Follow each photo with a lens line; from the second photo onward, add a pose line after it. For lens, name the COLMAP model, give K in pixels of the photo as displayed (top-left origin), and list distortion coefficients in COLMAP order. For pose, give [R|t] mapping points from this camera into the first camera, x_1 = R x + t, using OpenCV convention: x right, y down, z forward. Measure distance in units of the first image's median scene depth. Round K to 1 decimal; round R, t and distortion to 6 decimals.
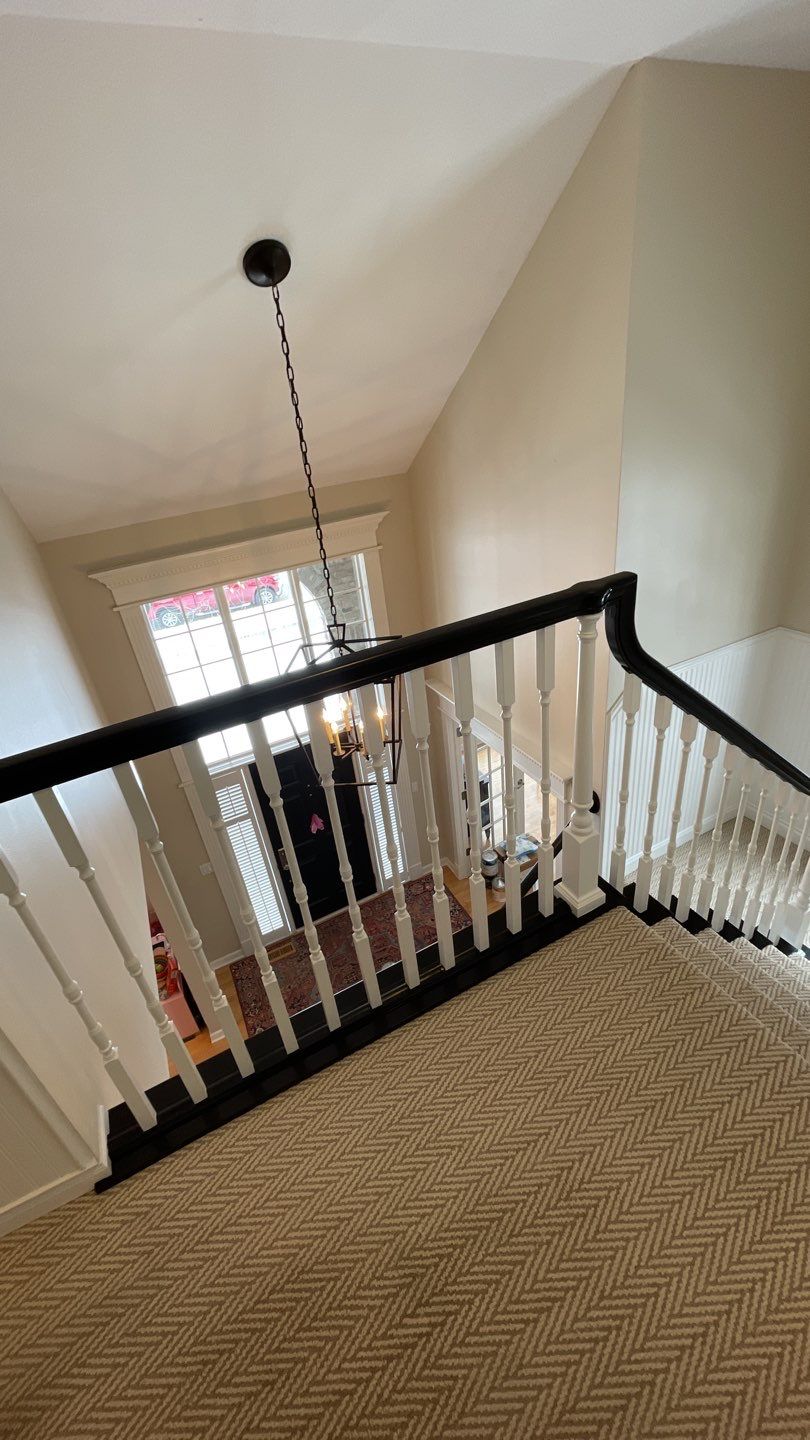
lens RADIAL K [[581.1, 0, 405.0], [0, 581.1, 720.0], [0, 0, 1]] dist [-0.001026, 0.000516]
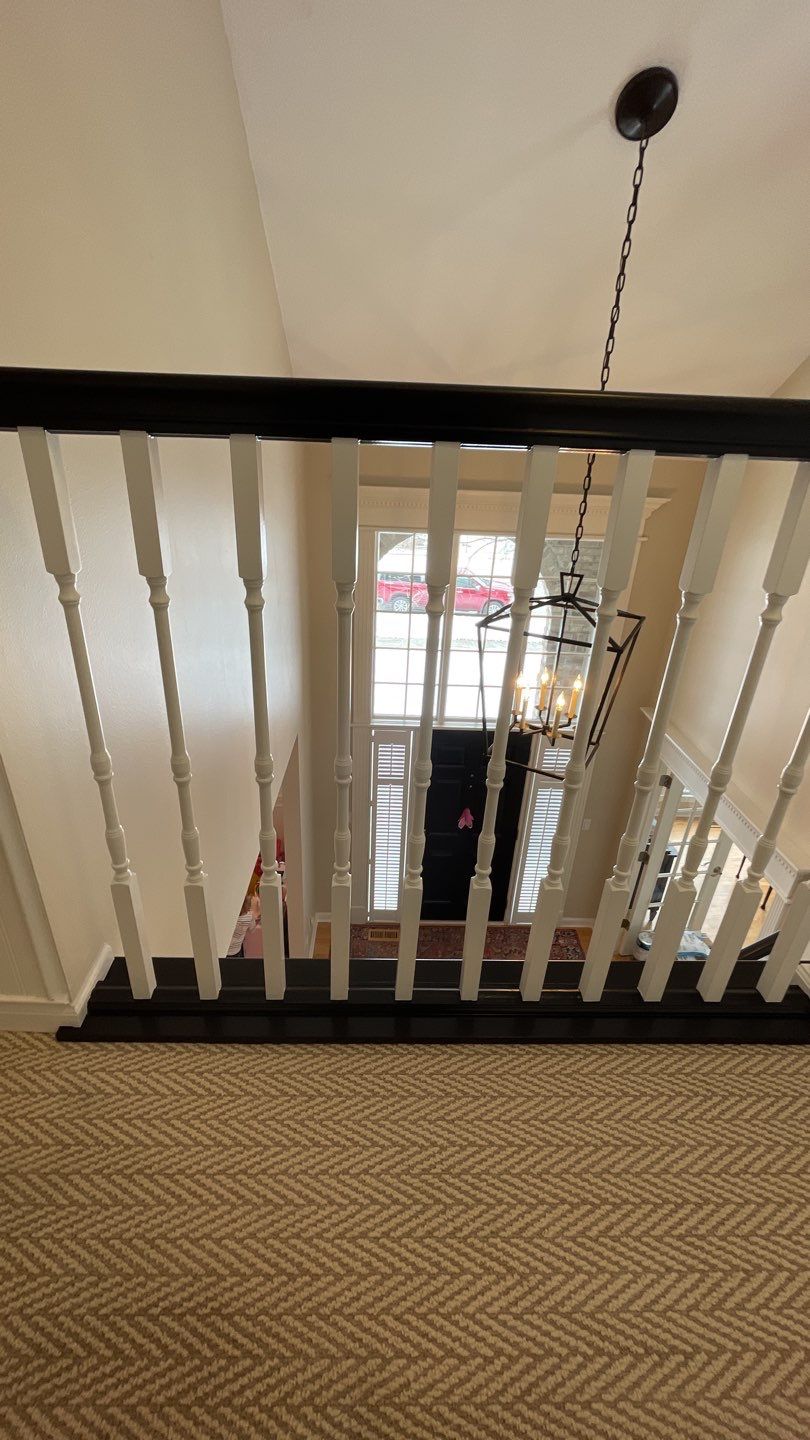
lens RADIAL K [[584.8, 0, 399.8], [0, 584.8, 721.2], [0, 0, 1]] dist [-0.004238, 0.000285]
pose [[0.890754, 0.322649, -0.320086, -0.005614], [-0.337422, 0.941302, 0.009842, 0.206951], [0.304474, 0.099237, 0.947337, 0.295823]]
